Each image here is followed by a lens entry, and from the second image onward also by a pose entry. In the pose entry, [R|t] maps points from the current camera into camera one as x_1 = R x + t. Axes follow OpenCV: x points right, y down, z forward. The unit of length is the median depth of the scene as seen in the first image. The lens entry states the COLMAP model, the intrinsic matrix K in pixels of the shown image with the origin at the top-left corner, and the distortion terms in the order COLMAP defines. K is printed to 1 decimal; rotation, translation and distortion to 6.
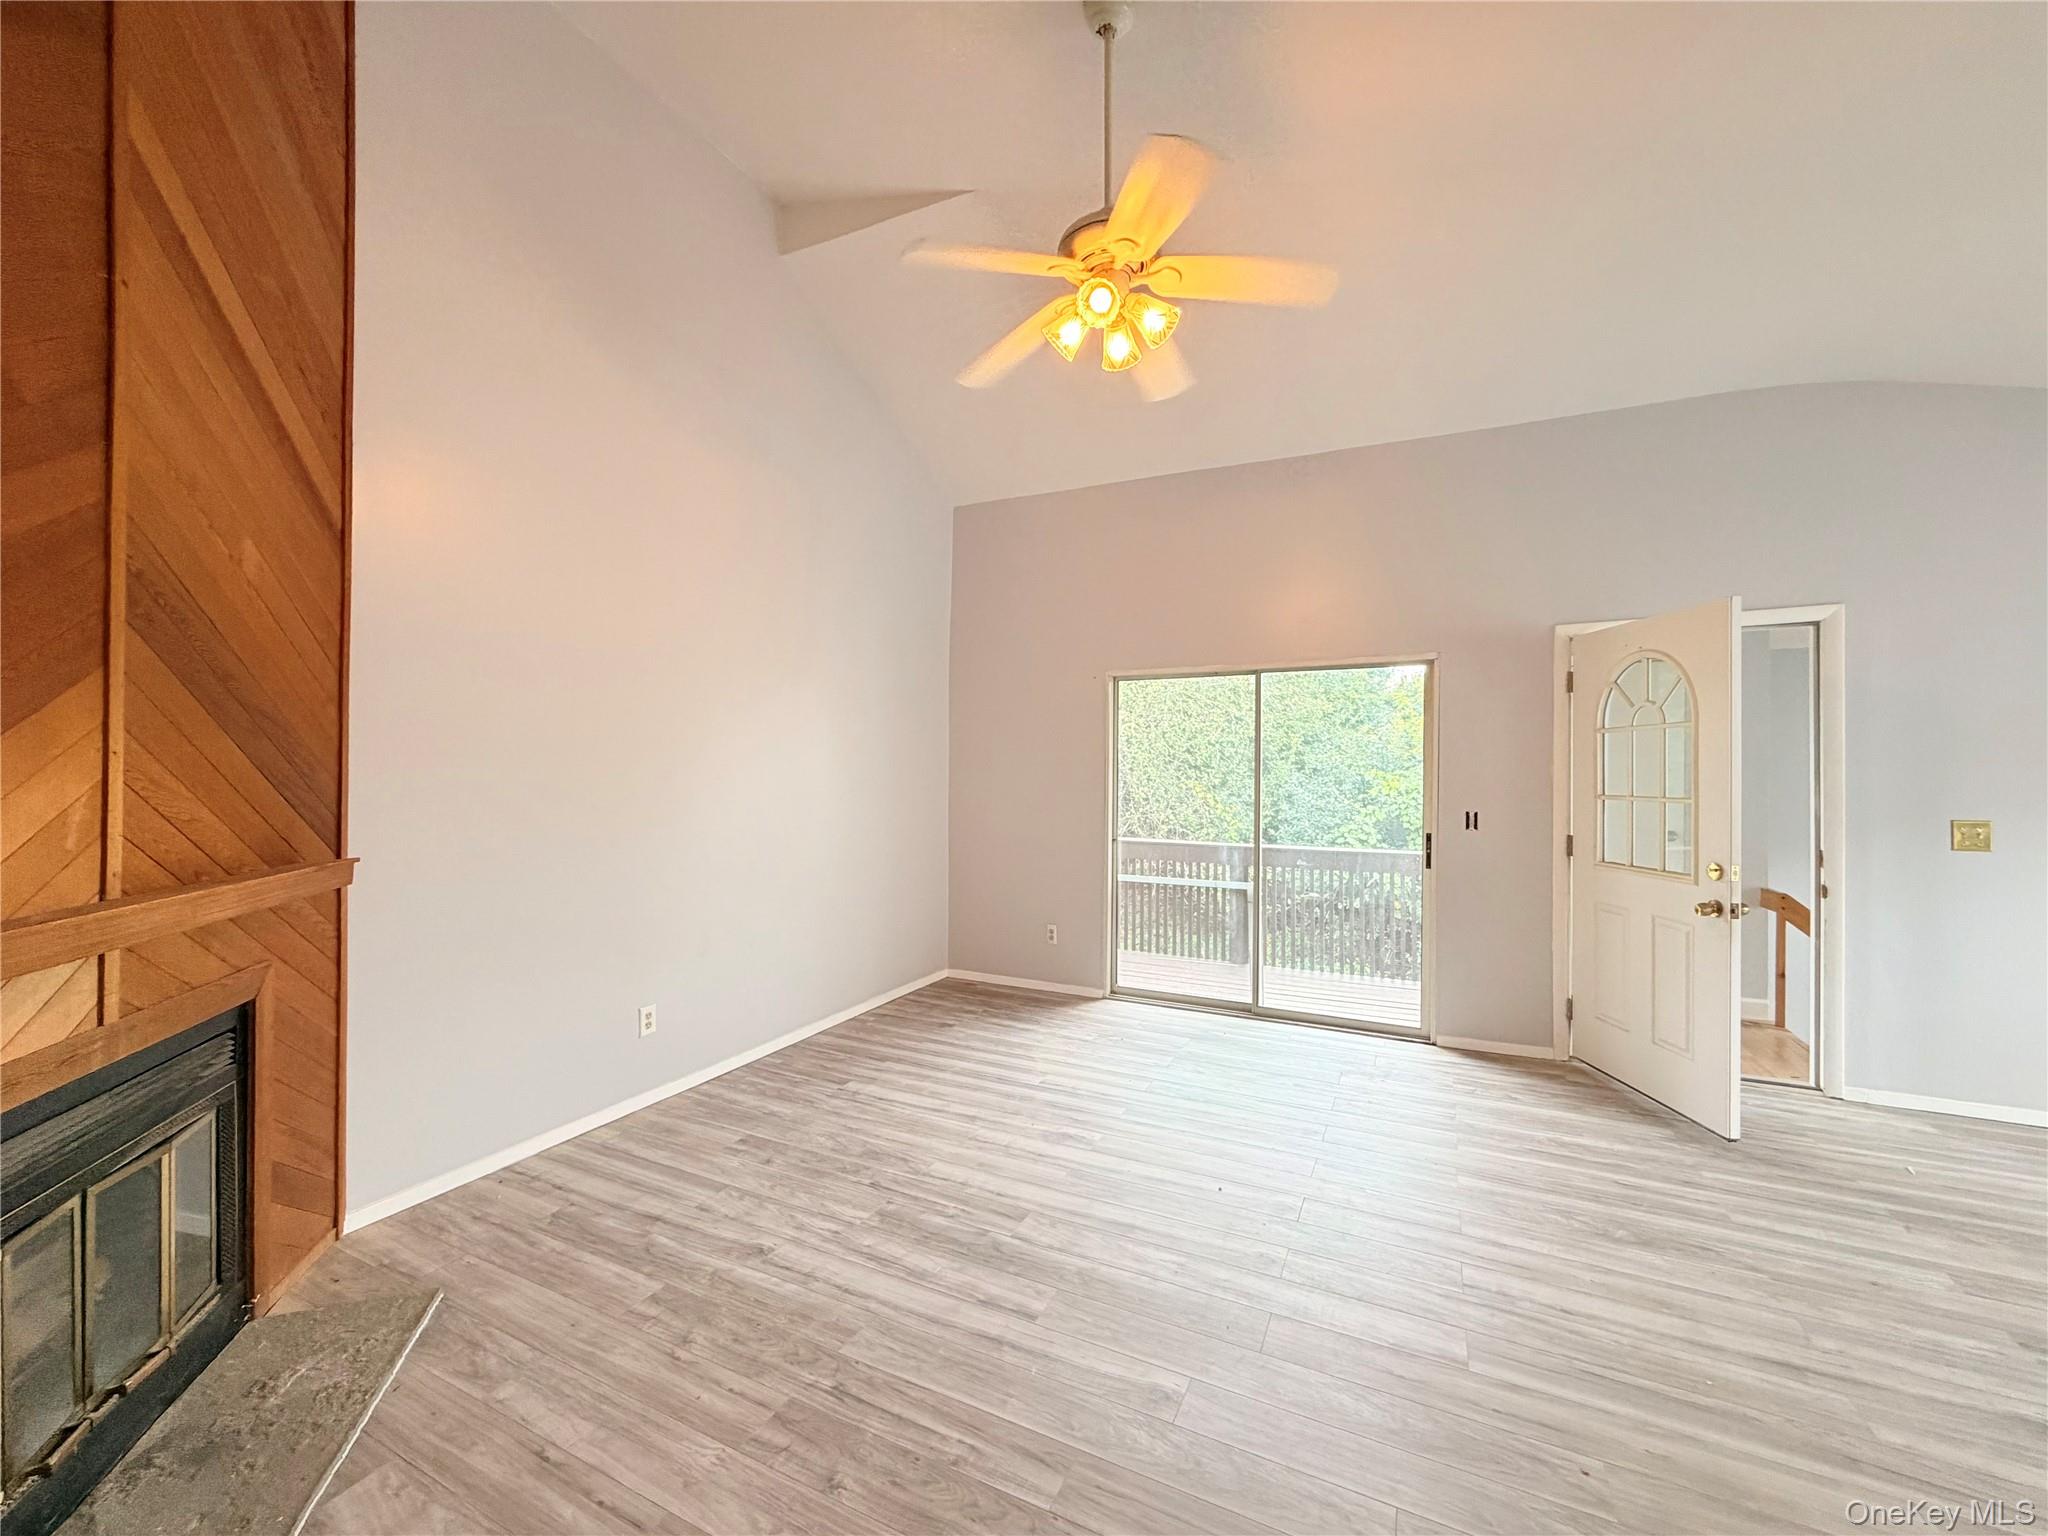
lens RADIAL K [[825.1, 0, 1011.9], [0, 825.1, 770.1], [0, 0, 1]] dist [-0.001452, -0.000012]
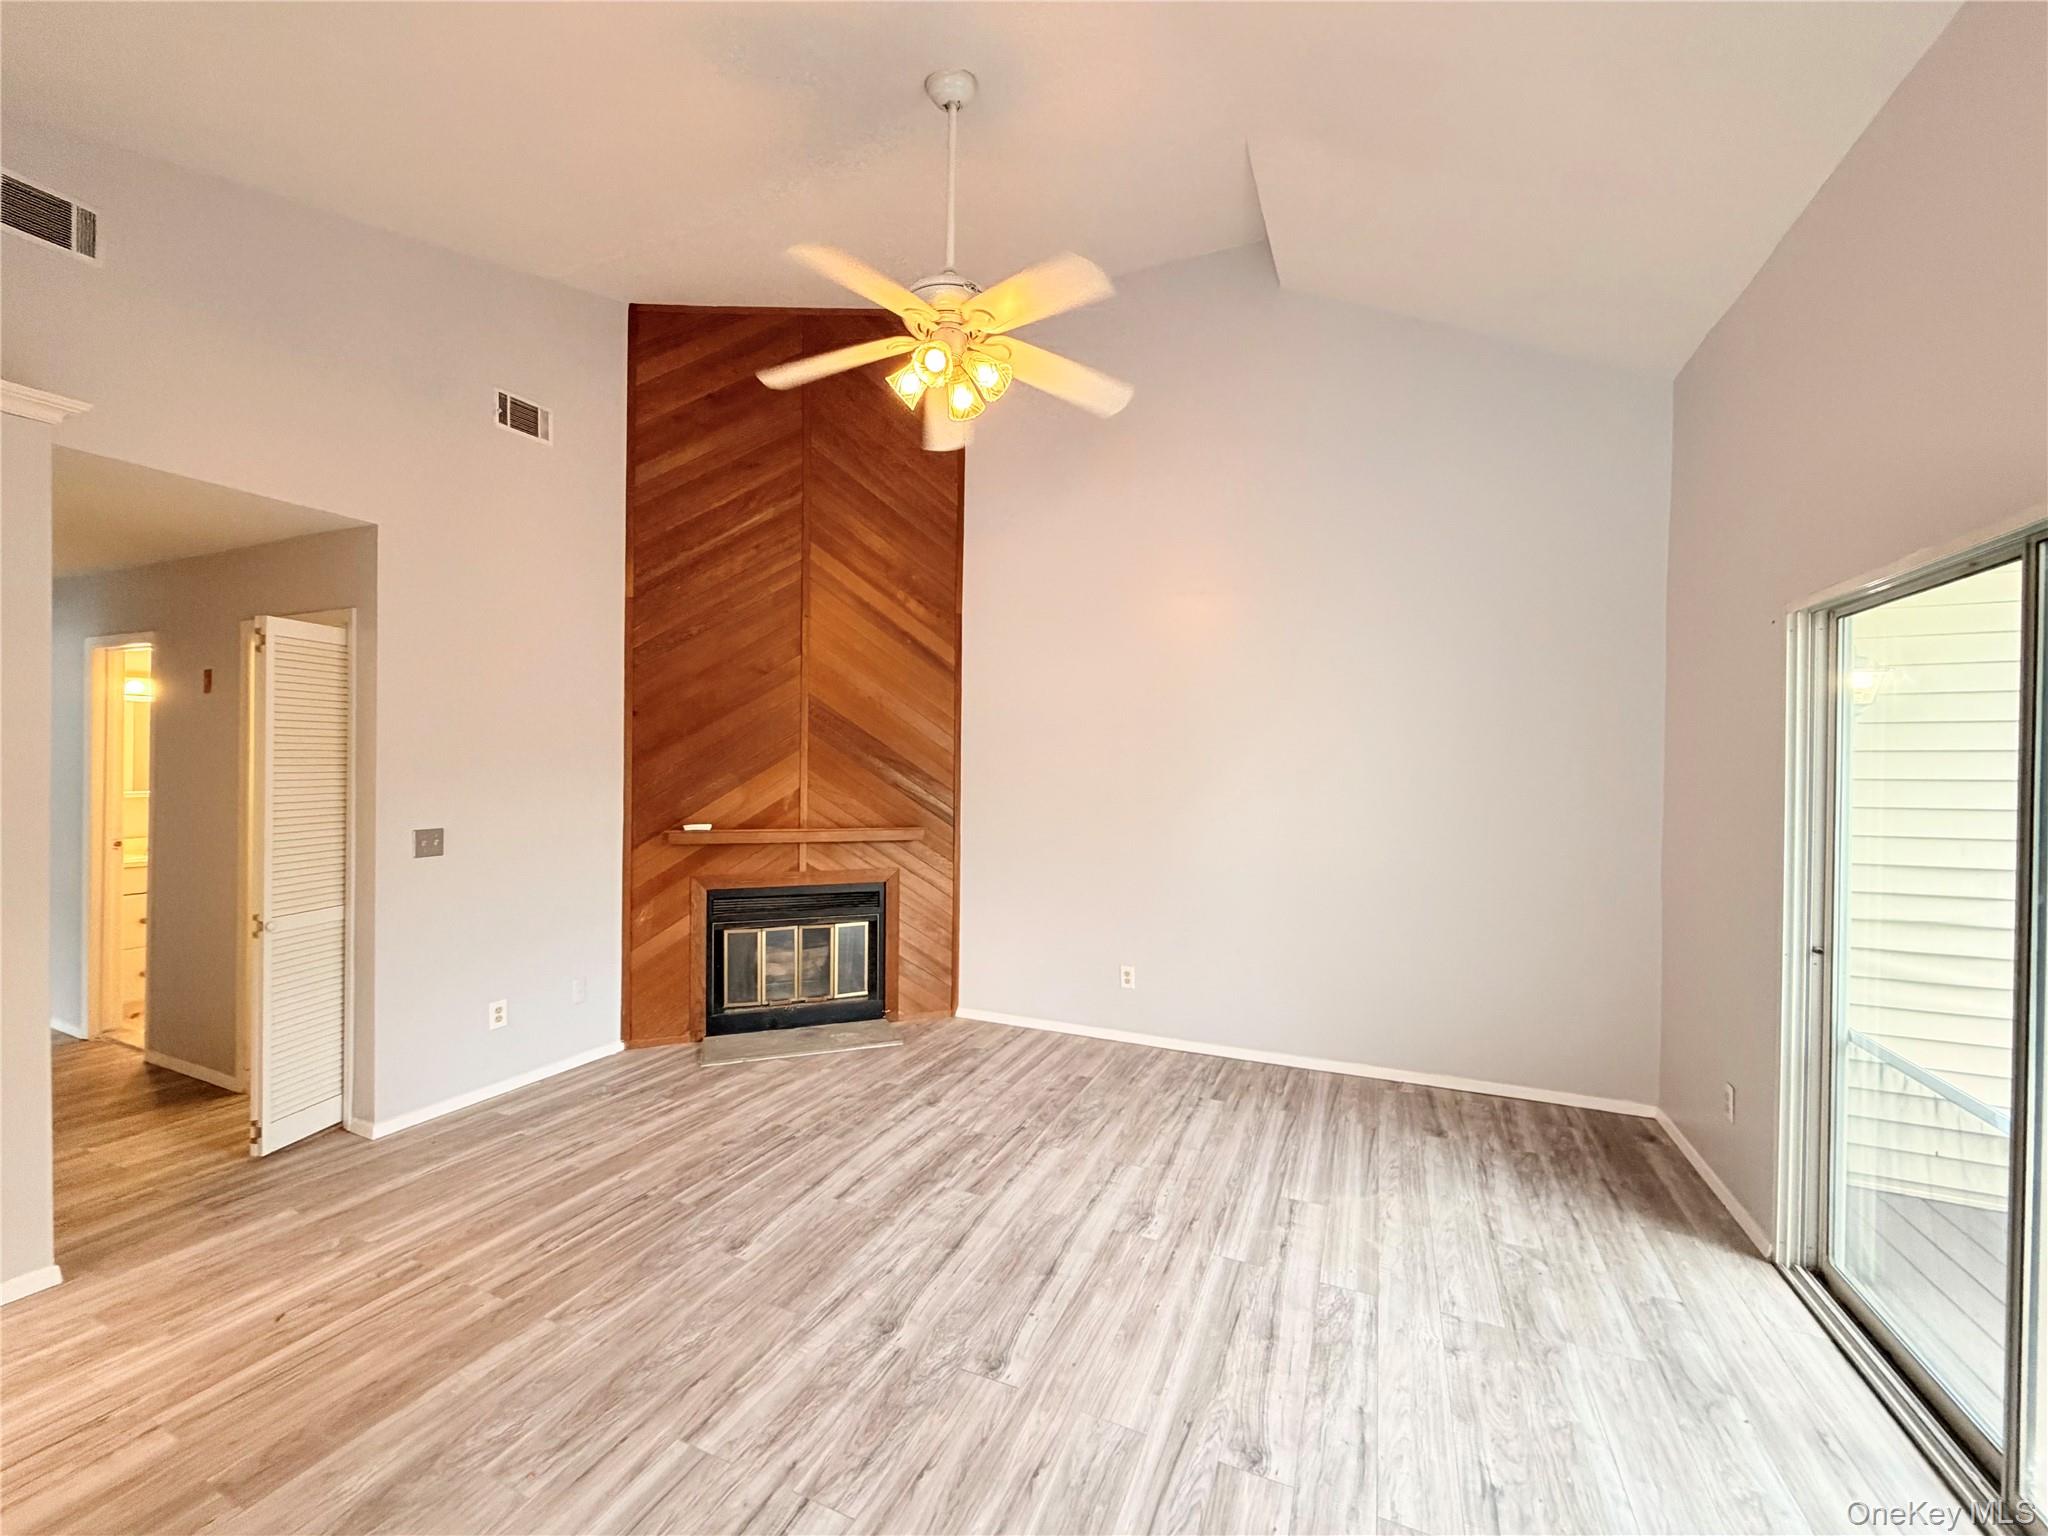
lens RADIAL K [[825.1, 0, 1011.9], [0, 825.1, 770.1], [0, 0, 1]] dist [-0.001452, -0.000012]
pose [[0.045772, 0.001353, -0.998951, 0.798172], [-0.011374, 0.999935, 0.000833, -0.021815], [0.998887, 0.011324, 0.045785, 0.700514]]
